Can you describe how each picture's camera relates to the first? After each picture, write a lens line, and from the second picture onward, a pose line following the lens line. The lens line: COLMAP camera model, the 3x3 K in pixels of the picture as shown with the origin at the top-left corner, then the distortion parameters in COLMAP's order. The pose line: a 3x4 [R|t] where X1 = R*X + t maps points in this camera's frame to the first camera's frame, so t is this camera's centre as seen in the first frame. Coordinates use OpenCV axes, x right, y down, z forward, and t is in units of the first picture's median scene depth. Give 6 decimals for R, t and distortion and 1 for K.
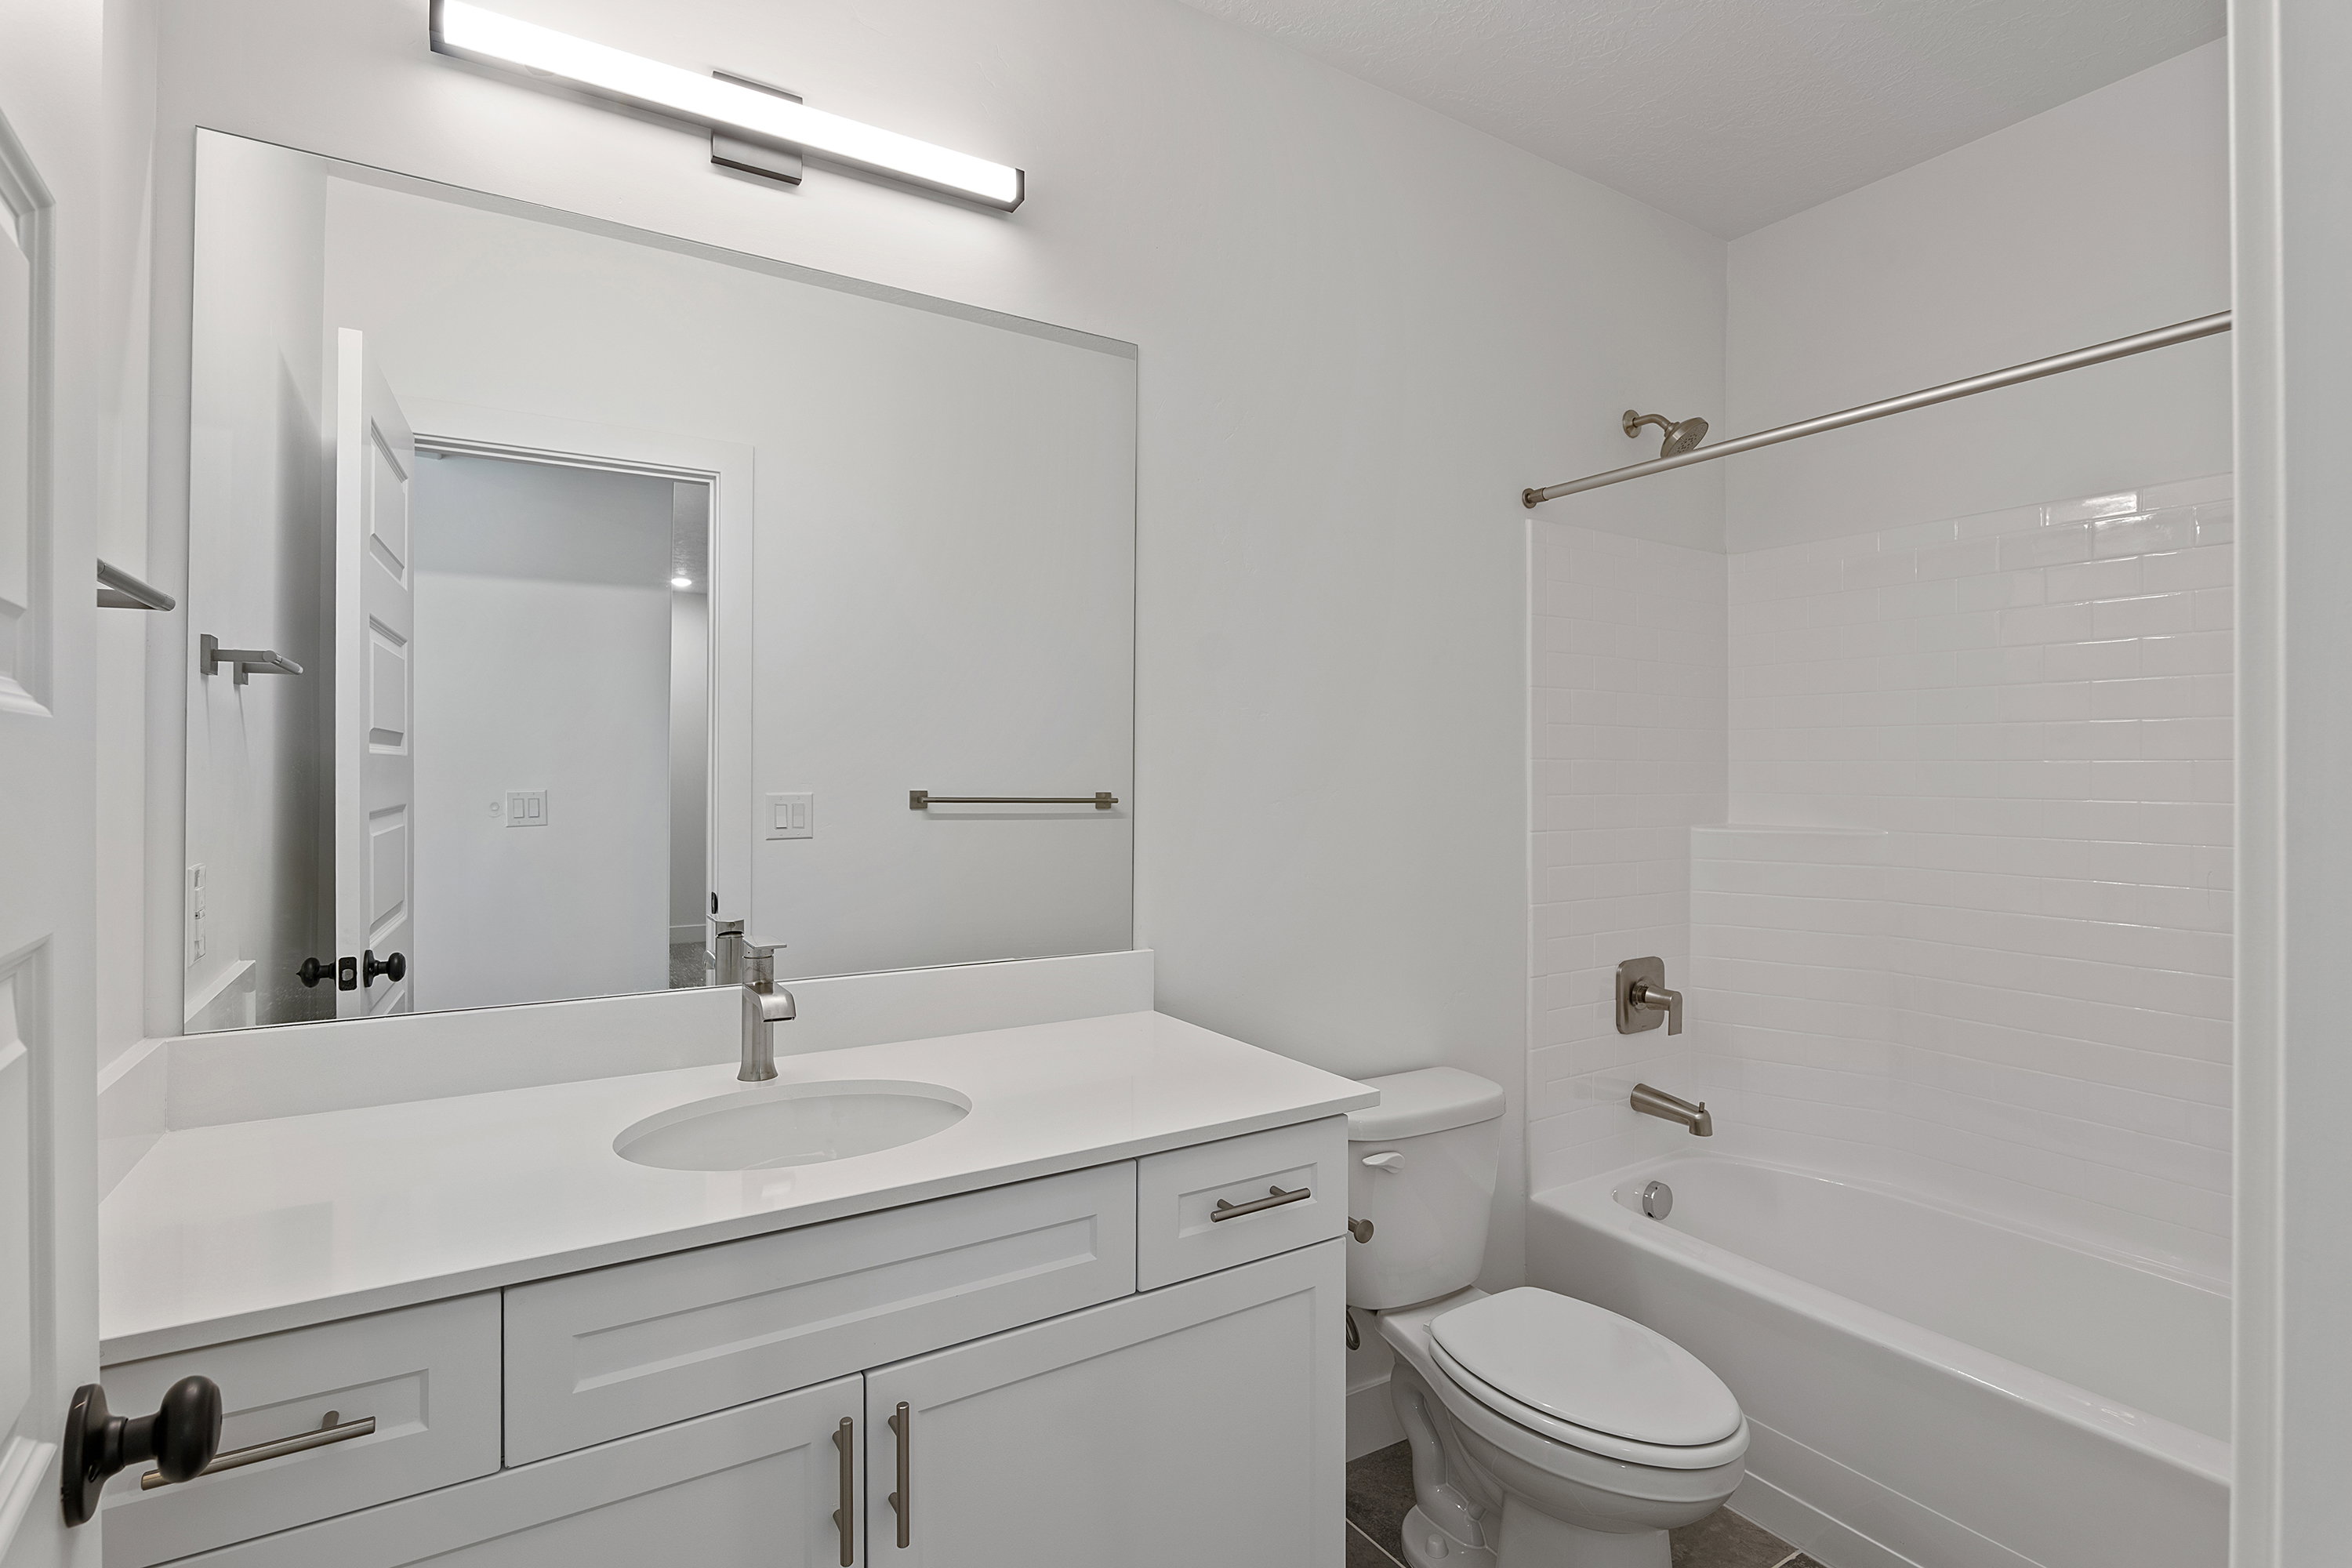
lens RADIAL K [[1101.4, 0, 1174.3], [0, 1101.4, 796.3], [0, 0, 1]] dist [-0.019098, 0.005172]
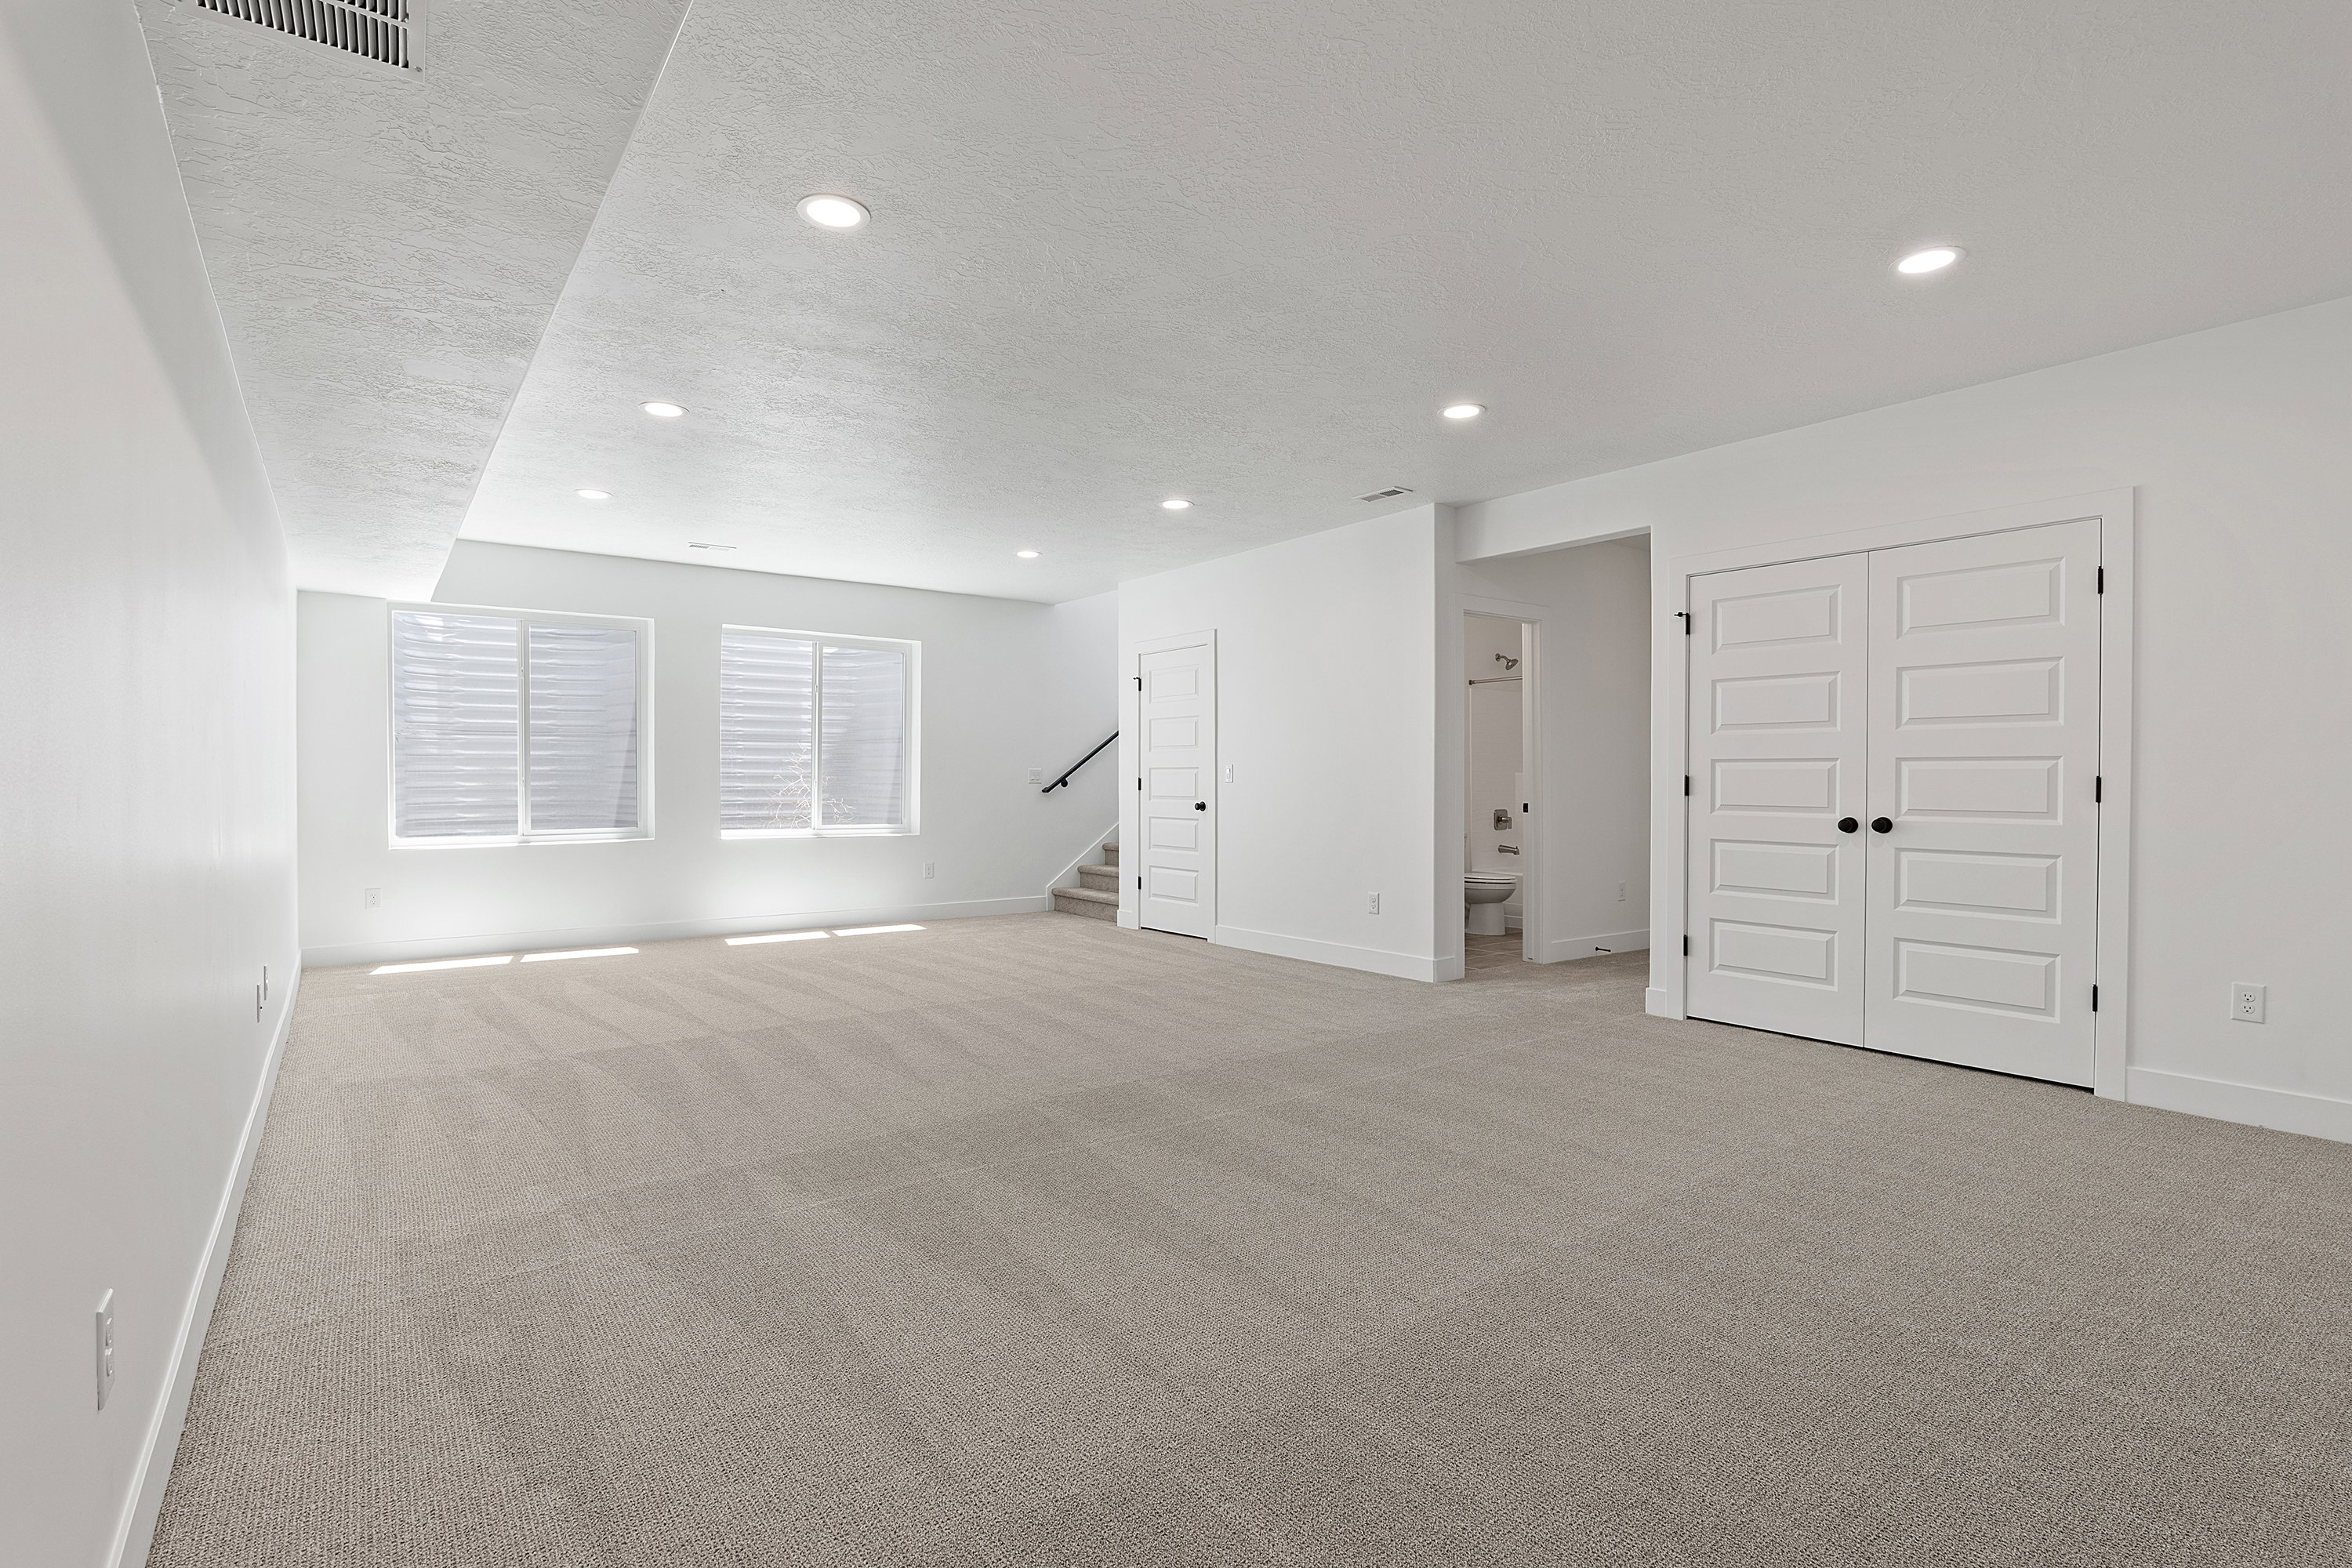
lens RADIAL K [[1101.4, 0, 1189.0], [0, 1101.4, 787.1], [0, 0, 1]] dist [-0.019098, 0.005172]
pose [[0.996242, -0.003465, 0.086550, -0.885947], [0.002761, 0.999962, 0.008254, 0.048179], [-0.086575, -0.007984, 0.996213, -2.455970]]
